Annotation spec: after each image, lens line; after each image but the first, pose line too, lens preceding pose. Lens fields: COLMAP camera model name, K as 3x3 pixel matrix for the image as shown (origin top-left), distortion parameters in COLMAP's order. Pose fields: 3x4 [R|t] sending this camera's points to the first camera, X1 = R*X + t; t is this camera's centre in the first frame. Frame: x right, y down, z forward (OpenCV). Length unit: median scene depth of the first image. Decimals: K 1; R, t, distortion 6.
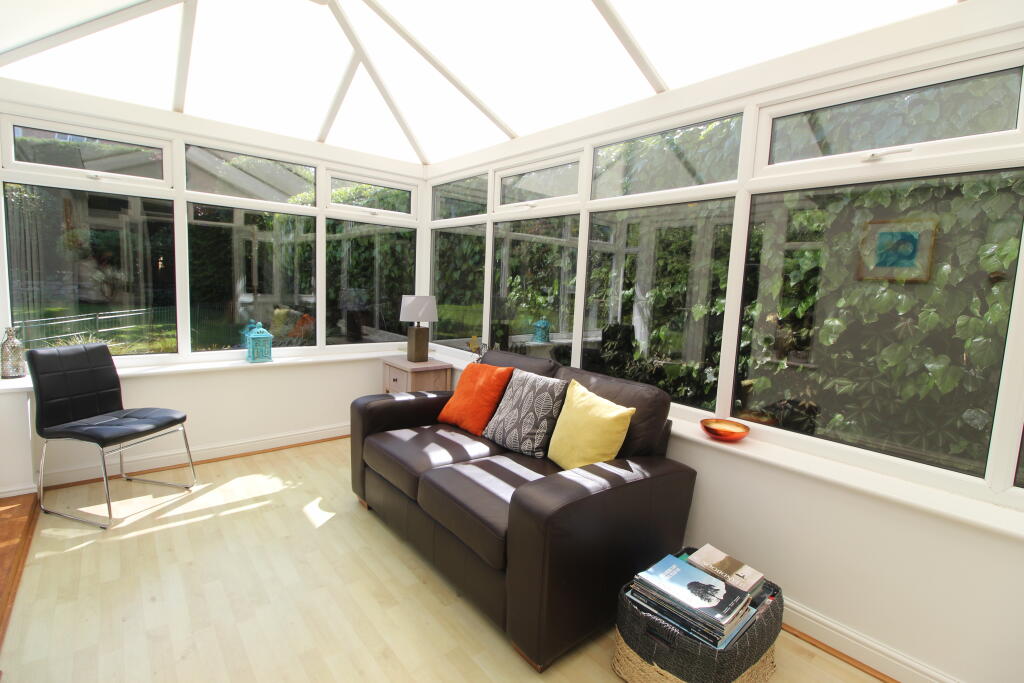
lens RADIAL K [[474.9, 0, 514.4], [0, 474.9, 340.1], [0, 0, 1]] dist [0.002503, -0.017674]
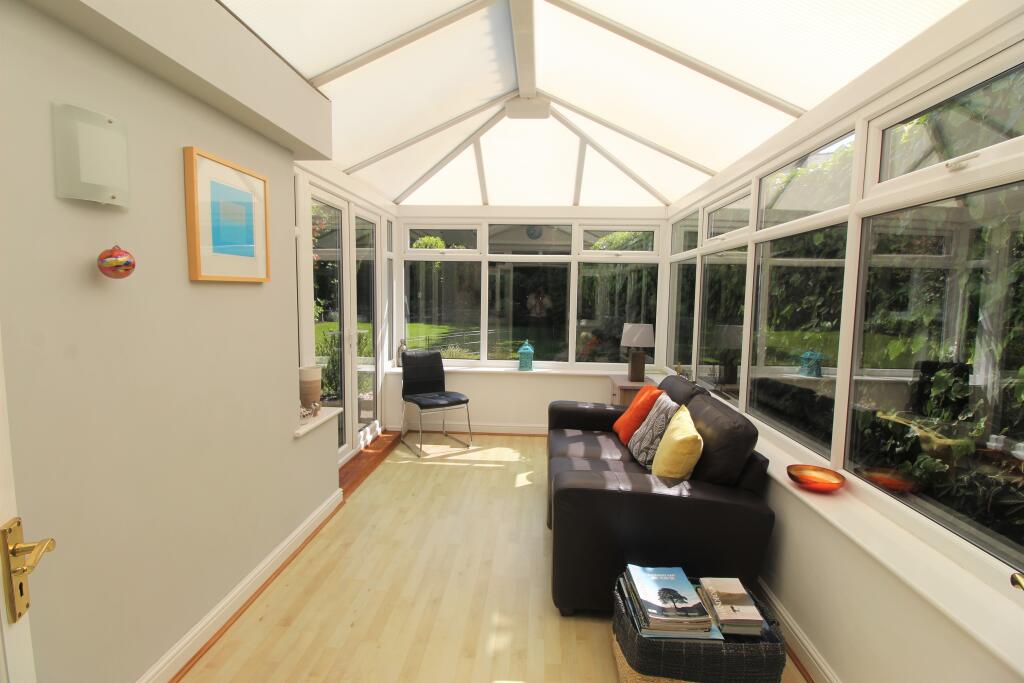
lens RADIAL K [[482.2, 0, 512.1], [0, 482.2, 339.3], [0, 0, 1]] dist [0.000021, -0.000152]
pose [[0.717968, 0.032480, -0.695318, 0.516449], [-0.066508, 0.997542, -0.022077, -0.013467], [0.692891, 0.062095, 0.718363, -0.062207]]
